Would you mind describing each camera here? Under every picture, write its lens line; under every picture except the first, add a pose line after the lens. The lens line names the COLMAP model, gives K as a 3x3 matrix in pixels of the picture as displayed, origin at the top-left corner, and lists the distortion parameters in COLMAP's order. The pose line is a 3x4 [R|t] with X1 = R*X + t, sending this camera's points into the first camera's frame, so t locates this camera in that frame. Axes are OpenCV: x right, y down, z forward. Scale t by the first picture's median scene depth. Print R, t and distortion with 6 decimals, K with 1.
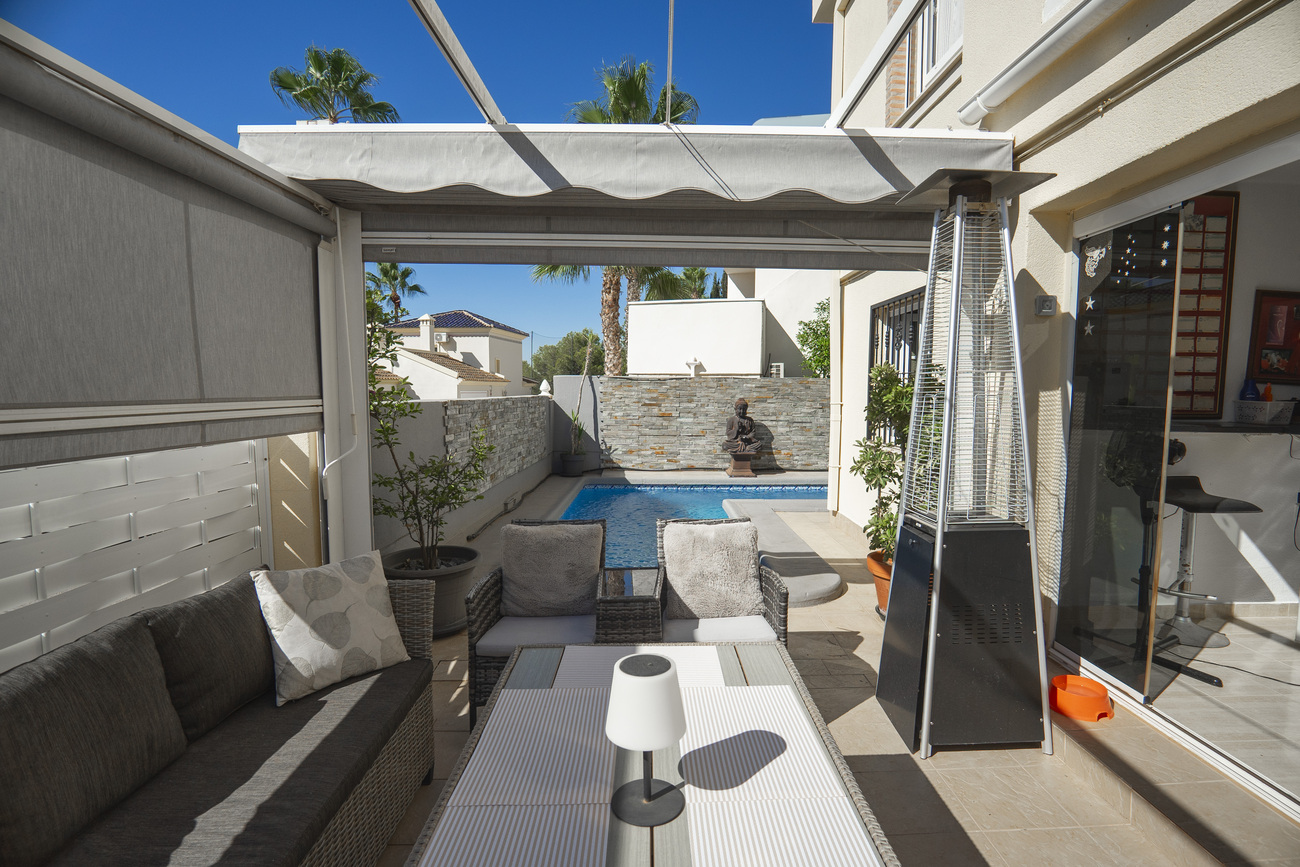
lens RADIAL K [[631.8, 0, 669.0], [0, 631.8, 439.1], [0, 0, 1]] dist [-0.023549, 0.001987]
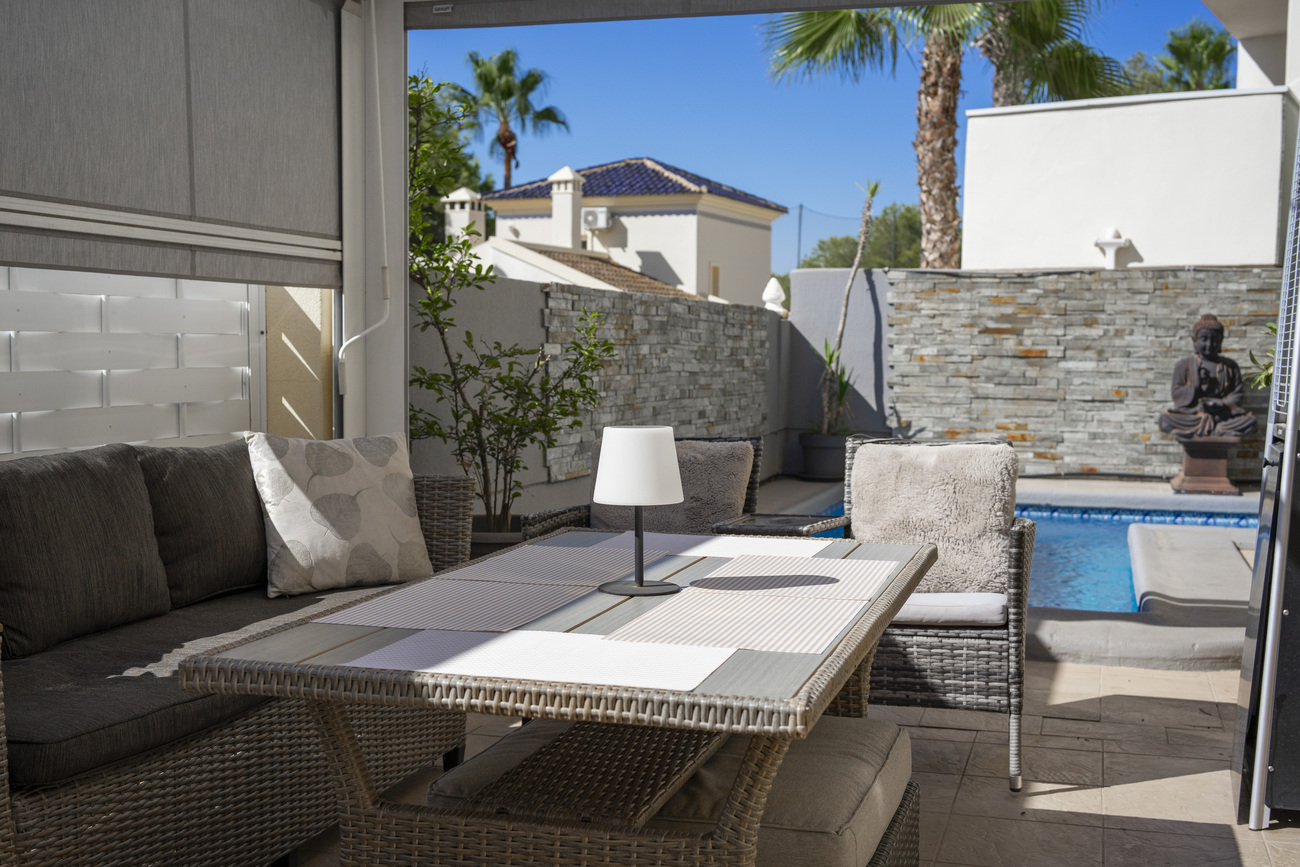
lens RADIAL K [[1550.5, 0, 650.0], [0, 1550.5, 433.5], [0, 0, 1]] dist [0.052783, -0.379378]
pose [[0.949466, 0.019664, -0.313252, 0.230246], [-0.028253, 0.999338, -0.022903, 0.143055], [0.312595, 0.030596, 0.949394, -0.376511]]
